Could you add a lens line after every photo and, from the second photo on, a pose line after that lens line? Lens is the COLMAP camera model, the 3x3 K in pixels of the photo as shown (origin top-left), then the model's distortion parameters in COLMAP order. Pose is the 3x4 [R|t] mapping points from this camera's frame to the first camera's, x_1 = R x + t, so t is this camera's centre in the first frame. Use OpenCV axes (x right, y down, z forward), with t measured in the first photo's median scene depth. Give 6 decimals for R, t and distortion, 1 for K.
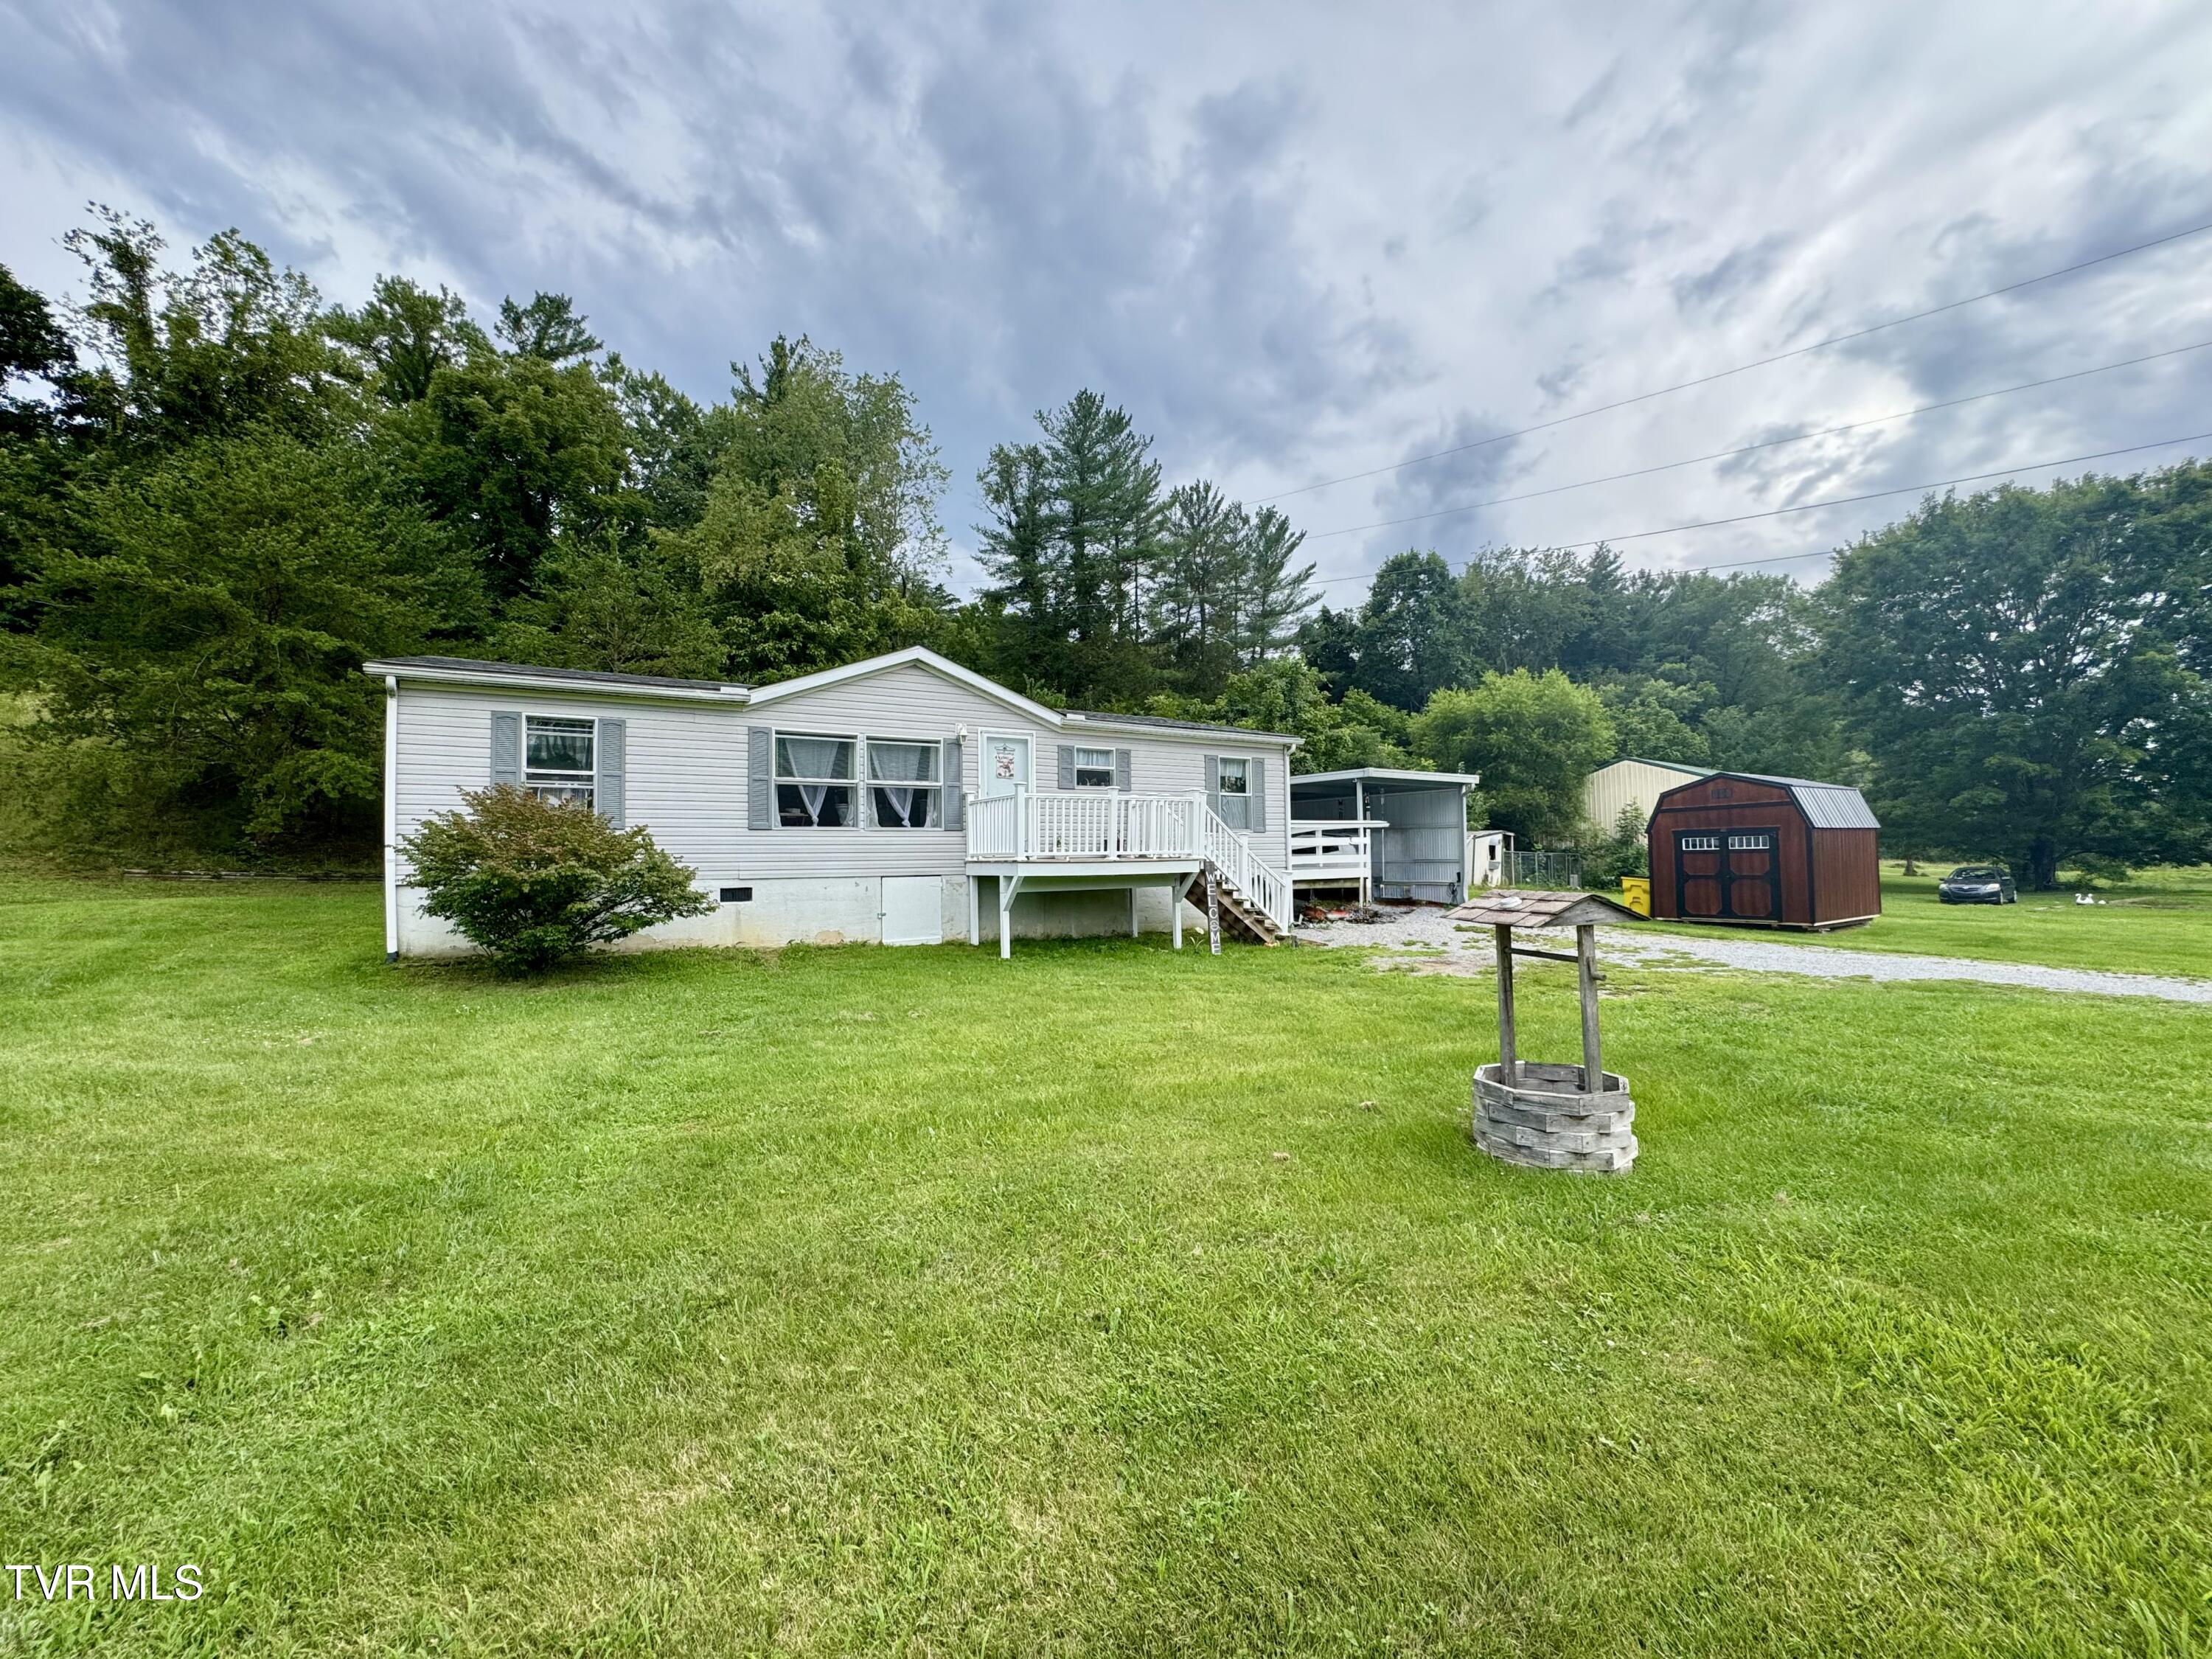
lens RADIAL K [[878.3, 0, 1097.4], [0, 878.3, 830.3], [0, 0, 1]] dist [-0.001517, -0.000575]
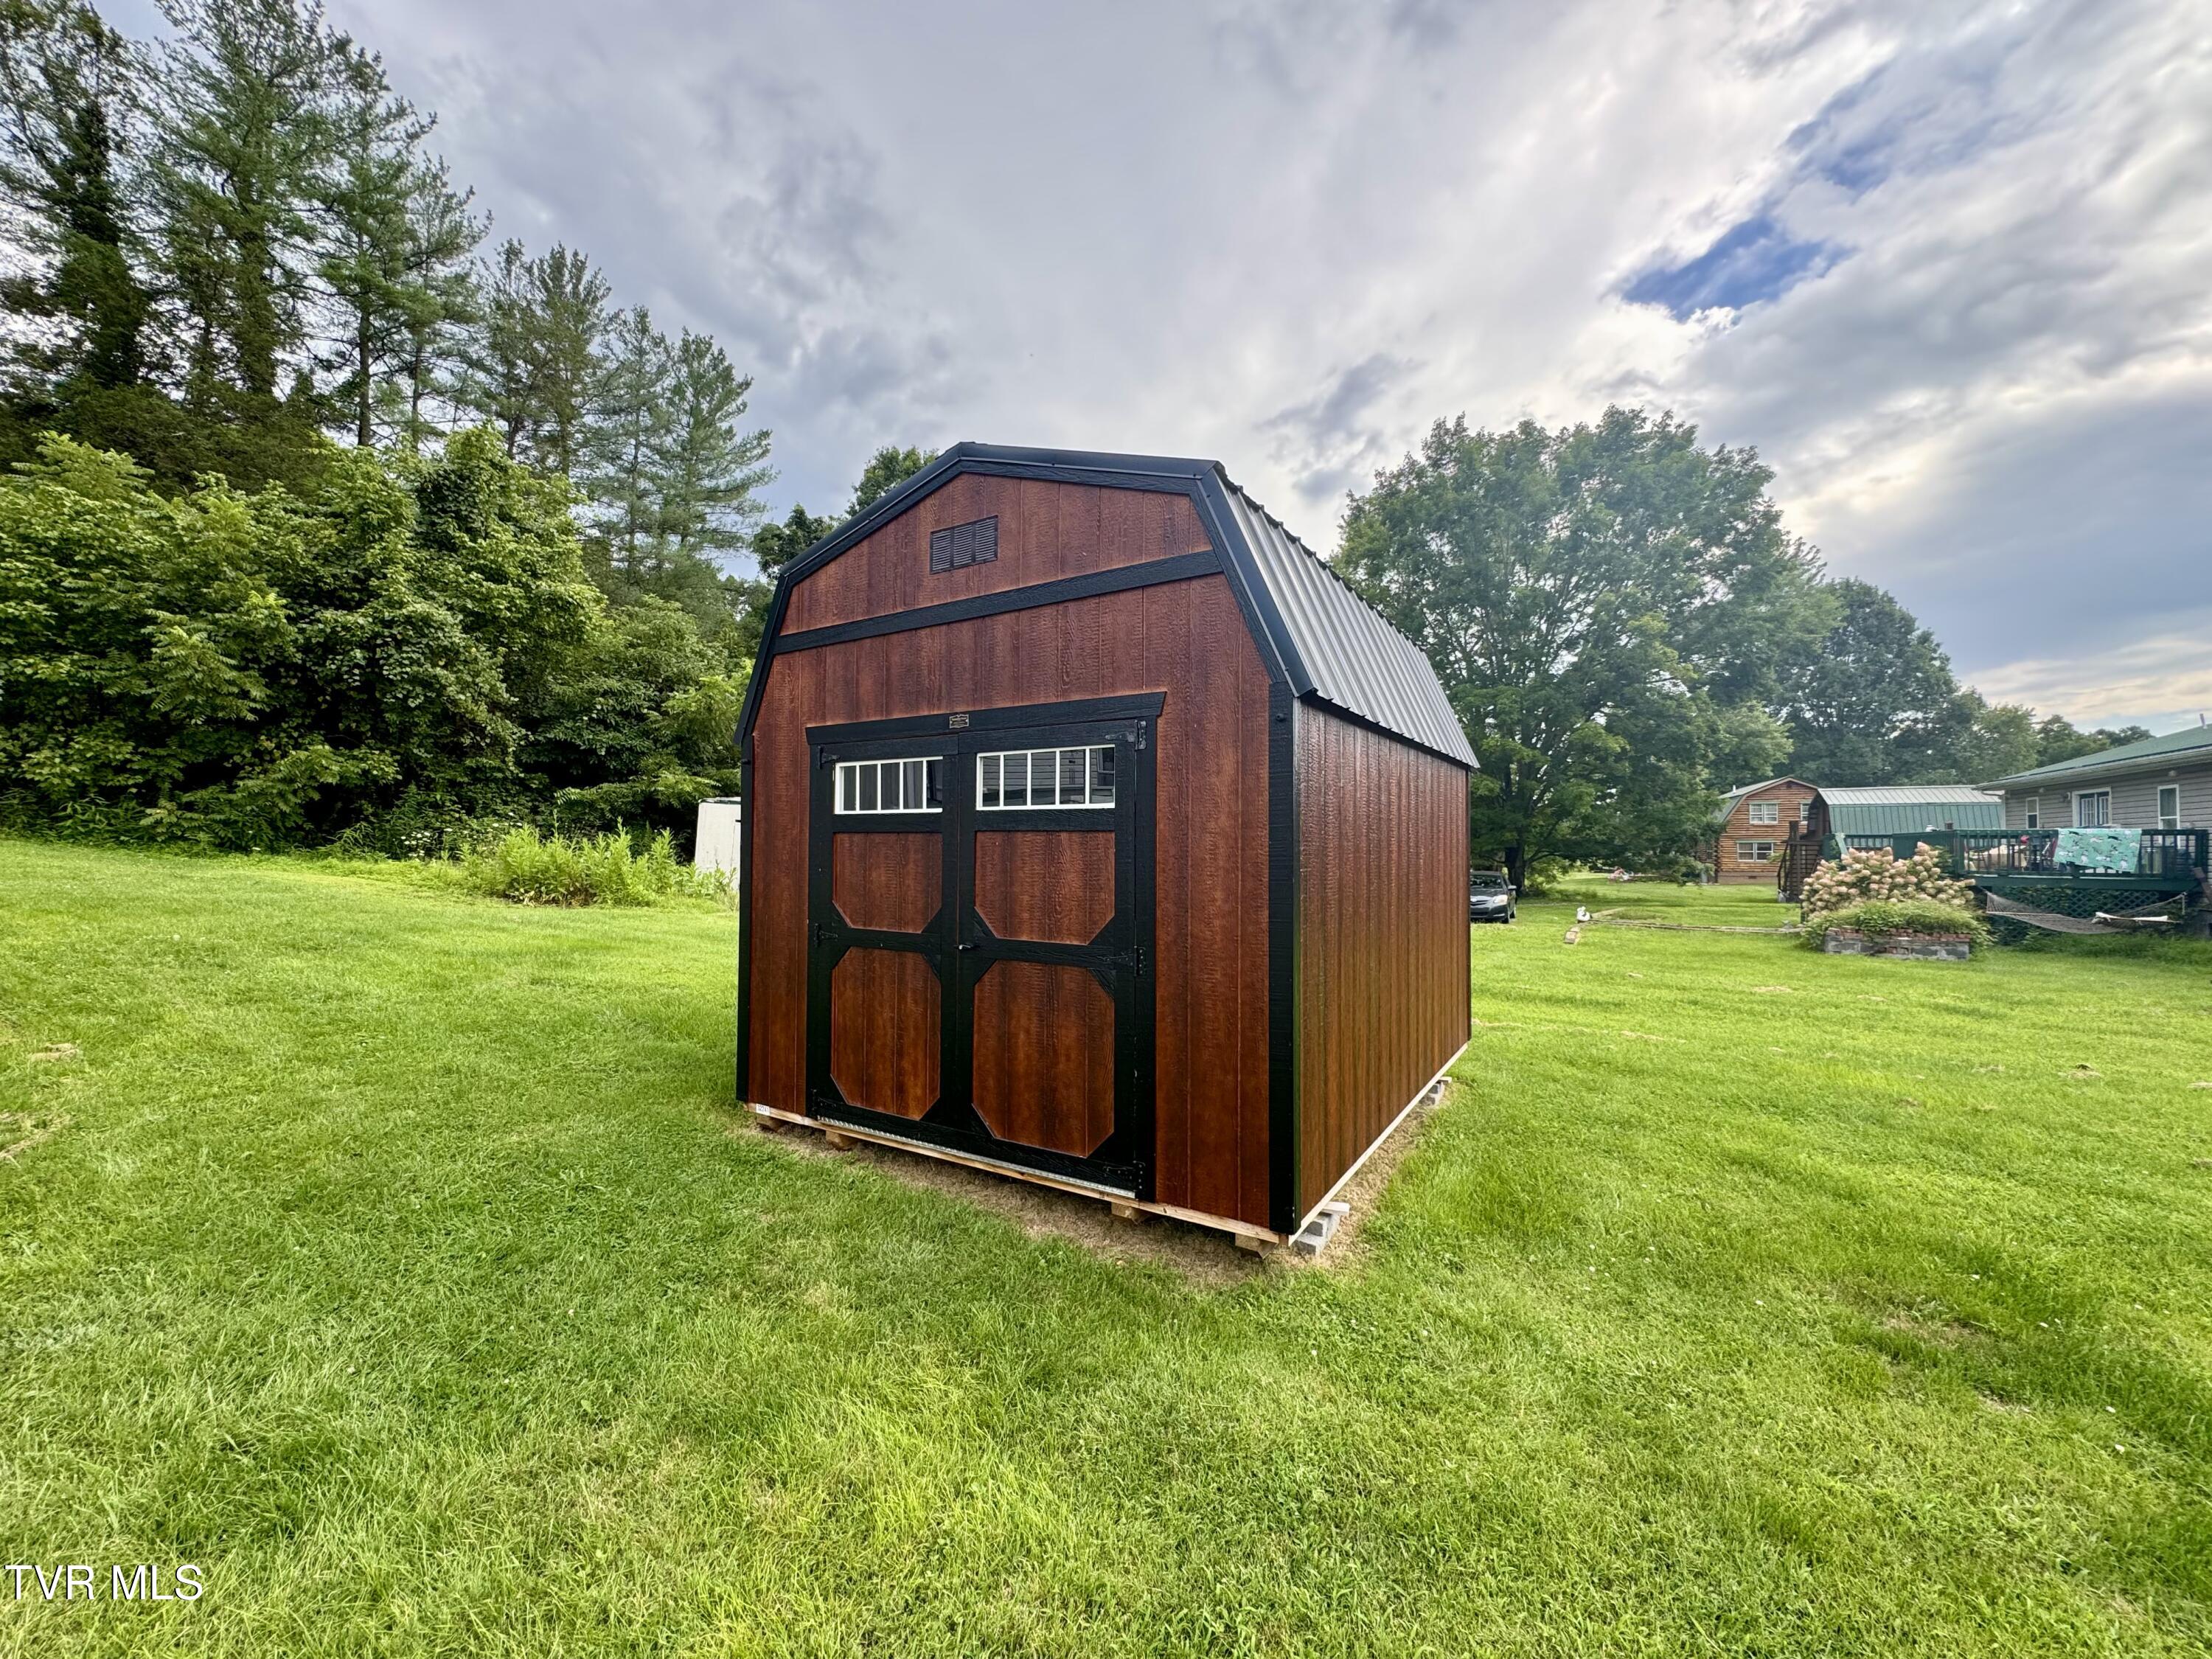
lens RADIAL K [[878.3, 0, 1097.4], [0, 878.3, 830.3], [0, 0, 1]] dist [-0.001517, -0.000575]
pose [[0.902866, 0.030917, 0.428808, 0.639771], [-0.036723, 0.999312, 0.005270, 0.023331], [-0.428350, -0.020505, 0.903380, 0.779876]]
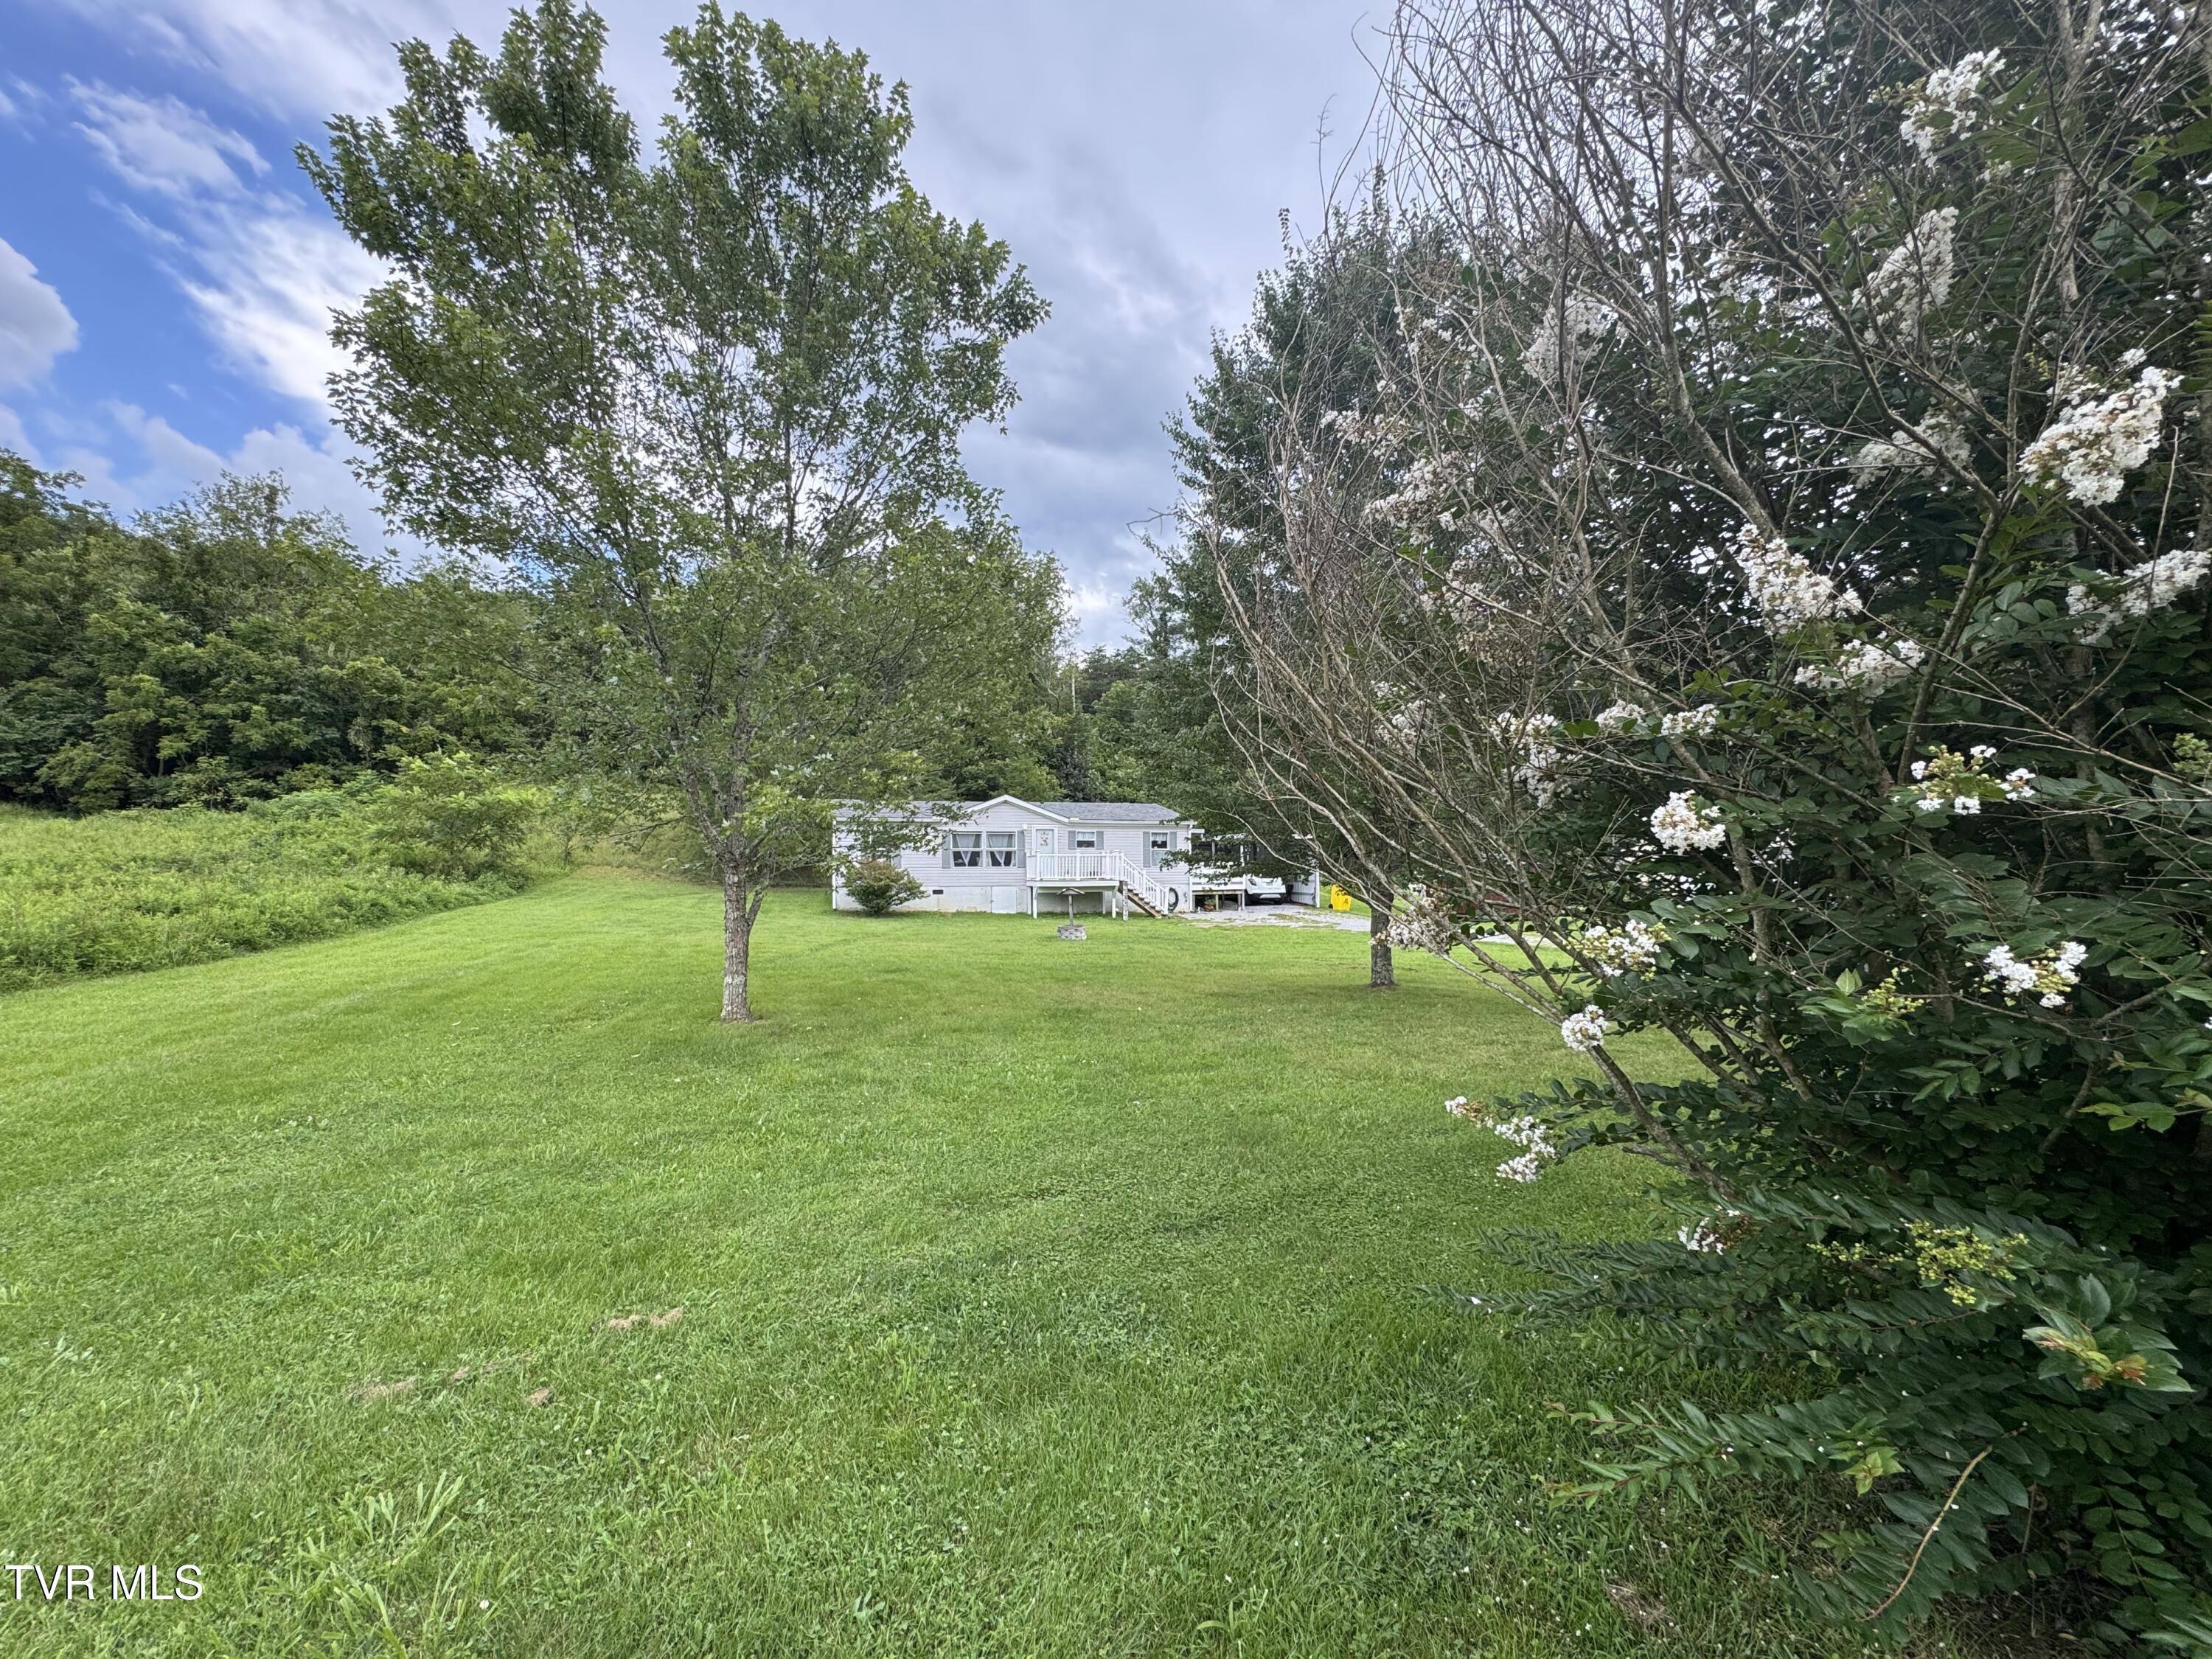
lens RADIAL K [[878.3, 0, 1097.4], [0, 878.3, 830.3], [0, 0, 1]] dist [-0.001517, -0.000575]
pose [[0.966785, -0.008716, -0.255444, 0.463667], [0.003672, 0.999789, -0.020215, -0.037559], [0.255566, 0.018606, 0.966612, -0.916187]]
